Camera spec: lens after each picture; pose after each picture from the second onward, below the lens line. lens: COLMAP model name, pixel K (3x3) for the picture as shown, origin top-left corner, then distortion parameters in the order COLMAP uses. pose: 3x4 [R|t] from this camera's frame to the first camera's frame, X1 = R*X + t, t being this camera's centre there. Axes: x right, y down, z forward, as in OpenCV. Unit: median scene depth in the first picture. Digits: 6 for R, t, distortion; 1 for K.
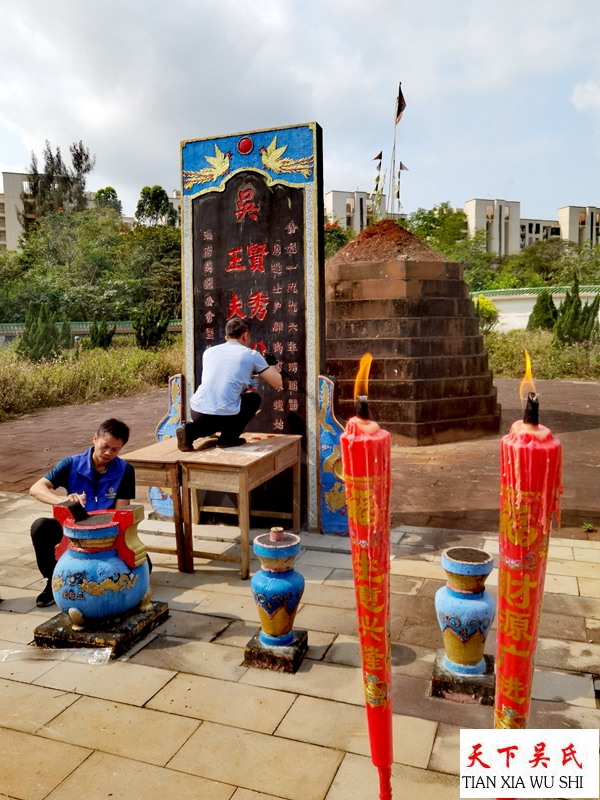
lens RADIAL K [[646.5, 0, 298.4], [0, 646.5, 400.2], [0, 0, 1]] dist [0.028105, 0.004986]
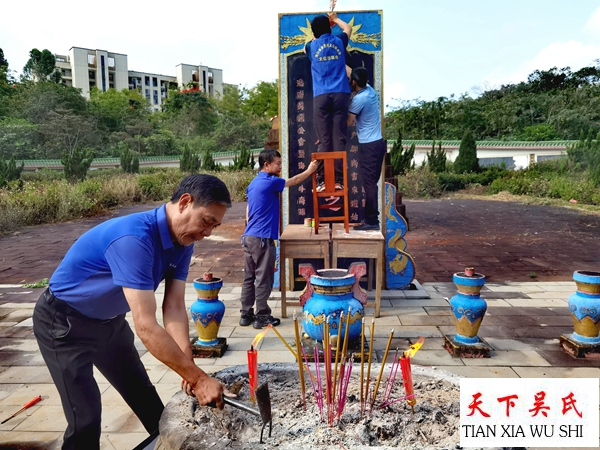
lens RADIAL K [[484.9, 0, 300.8], [0, 484.9, 222.5], [0, 0, 1]] dist [0.028105, 0.004986]
pose [[0.949873, -0.026260, 0.311531, -0.479481], [0.028035, 0.999606, -0.001218, 0.047906], [-0.311377, 0.009891, 0.950235, 0.007825]]
